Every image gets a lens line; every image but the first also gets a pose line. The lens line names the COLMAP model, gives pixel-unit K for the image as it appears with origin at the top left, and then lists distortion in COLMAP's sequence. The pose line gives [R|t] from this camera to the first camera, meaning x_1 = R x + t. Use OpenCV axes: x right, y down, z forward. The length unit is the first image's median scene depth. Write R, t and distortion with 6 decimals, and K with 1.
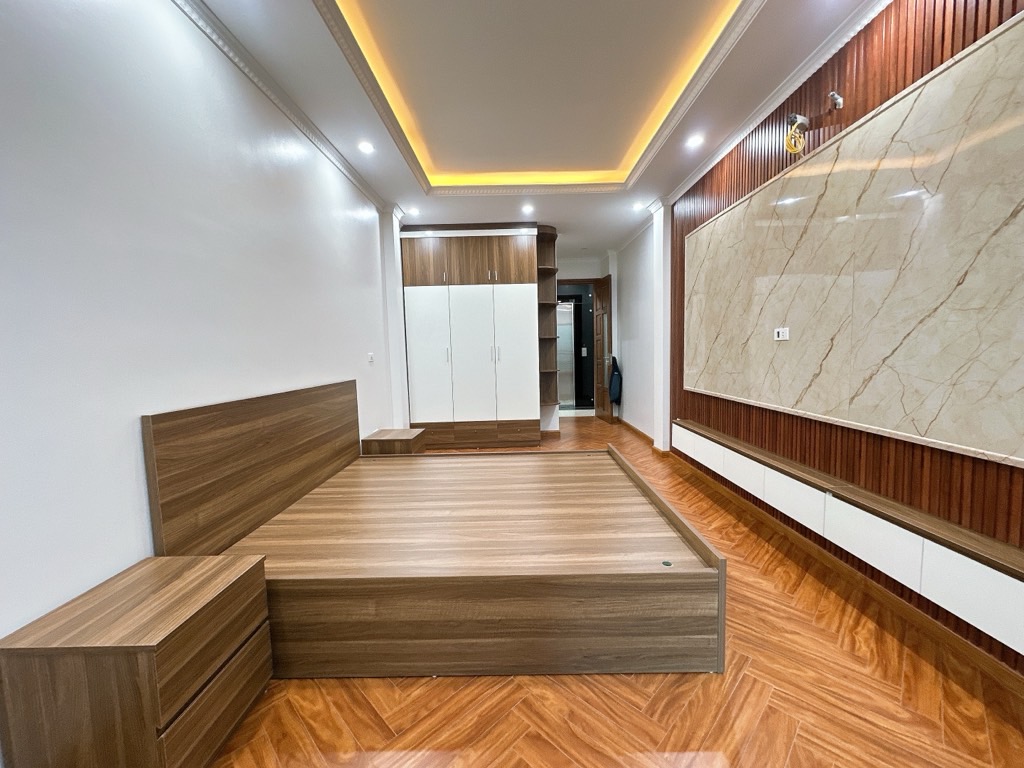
lens RADIAL K [[414.3, 0, 510.9], [0, 414.3, 387.3], [0, 0, 1]] dist [0.002300, 0.000499]
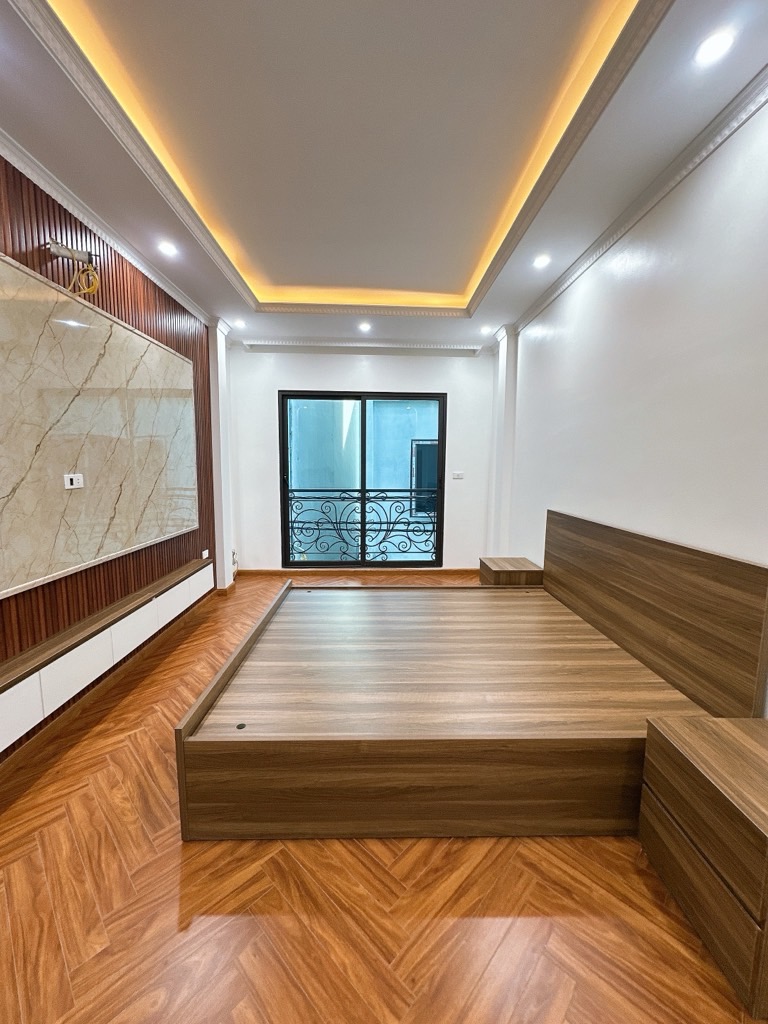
lens RADIAL K [[414.3, 0, 382.8], [0, 414.3, 510.2], [0, 0, 1]] dist [0.002300, 0.000499]
pose [[-0.999287, 0.023631, -0.029459, 0.047125], [0.017350, 0.980116, 0.197664, -0.237573], [0.033545, 0.197011, -0.979827, 1.952976]]
